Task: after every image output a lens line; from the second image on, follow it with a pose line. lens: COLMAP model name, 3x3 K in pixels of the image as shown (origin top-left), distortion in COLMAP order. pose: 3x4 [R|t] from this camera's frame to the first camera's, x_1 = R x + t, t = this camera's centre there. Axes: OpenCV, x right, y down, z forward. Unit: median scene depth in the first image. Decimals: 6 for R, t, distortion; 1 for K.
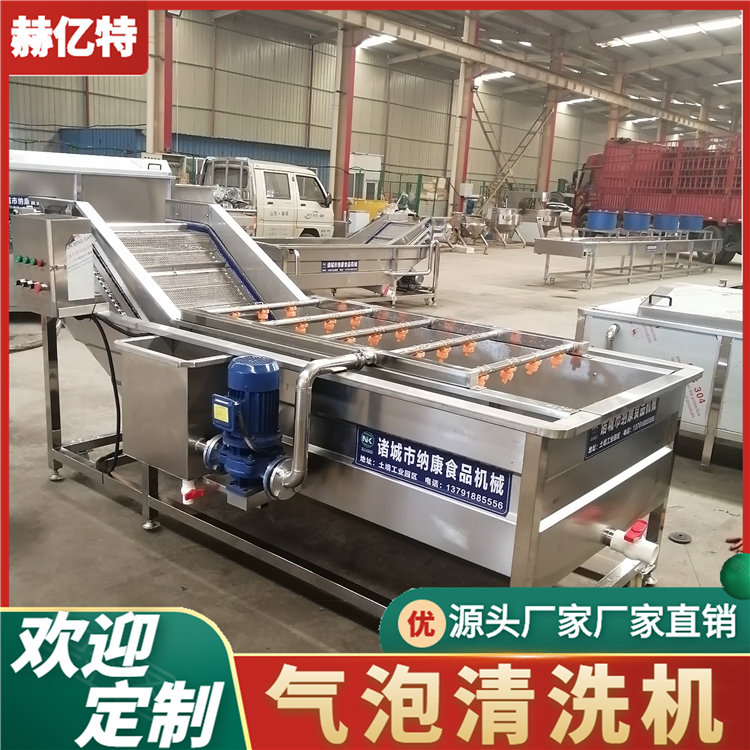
lens RADIAL K [[786.3, 0, 378.2], [0, 786.3, 372.4], [0, 0, 1]] dist [-0.004643, -0.034677]
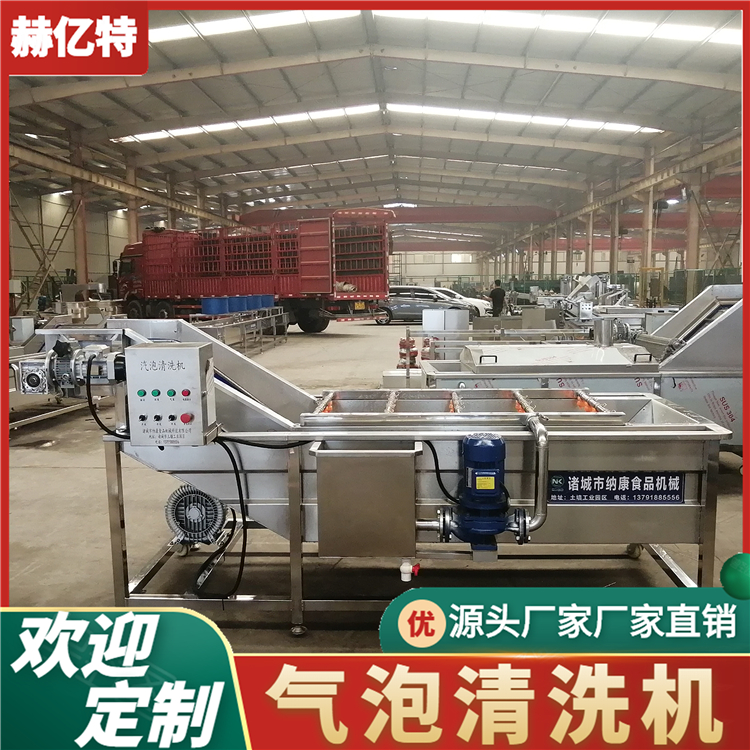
lens RADIAL K [[780.6, 0, 394.3], [0, 780.6, 378.1], [0, 0, 1]] dist [-0.024644, -0.049002]
pose [[0.789534, -0.135832, 0.598486, -0.648459], [0.191580, 0.981016, -0.030085, -0.063321], [-0.583038, 0.138411, 0.800568, 0.067177]]
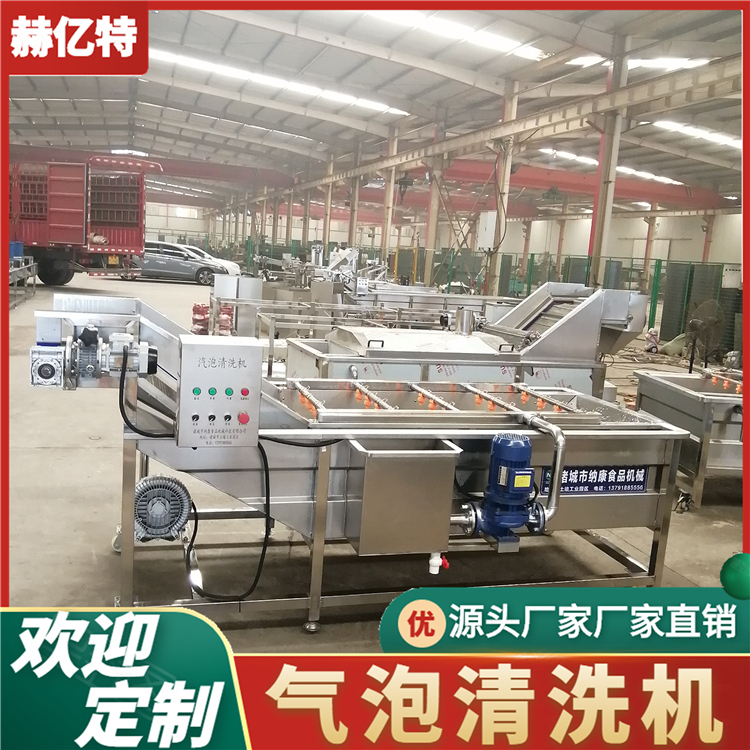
lens RADIAL K [[769.3, 0, 375.0], [0, 769.3, 375.0], [0, 0, 1]] dist [0.009153, -0.117540]
pose [[0.550258, -0.145608, 0.822201, -0.877559], [0.147415, 0.986152, 0.075986, -0.165467], [-0.821879, 0.079393, 0.564103, 0.303513]]
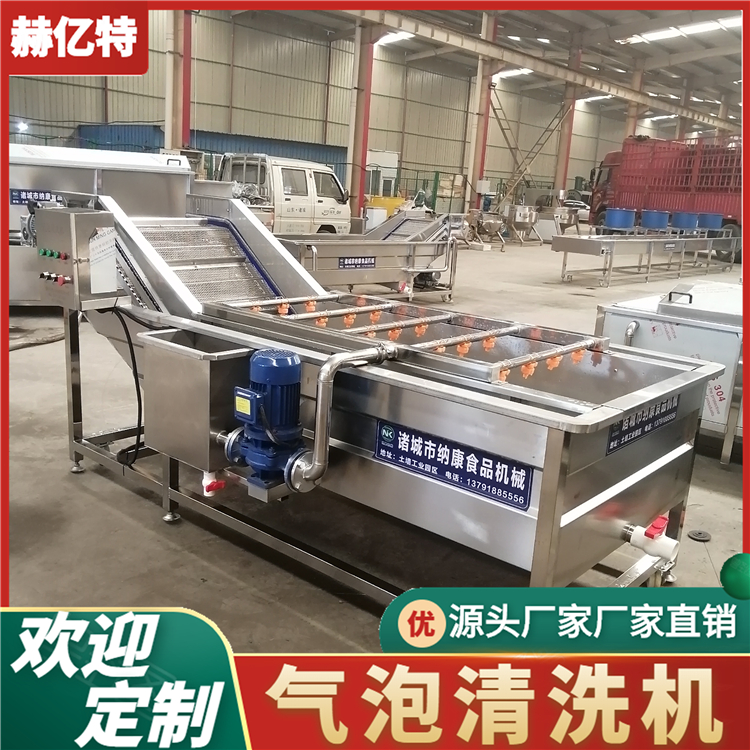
lens RADIAL K [[786.3, 0, 378.2], [0, 786.3, 372.4], [0, 0, 1]] dist [-0.004643, -0.034677]
pose [[0.999798, 0.007586, -0.018601, -0.005350], [-0.007524, 0.999966, 0.003381, 0.002887], [0.018626, -0.003240, 0.999821, -0.001912]]
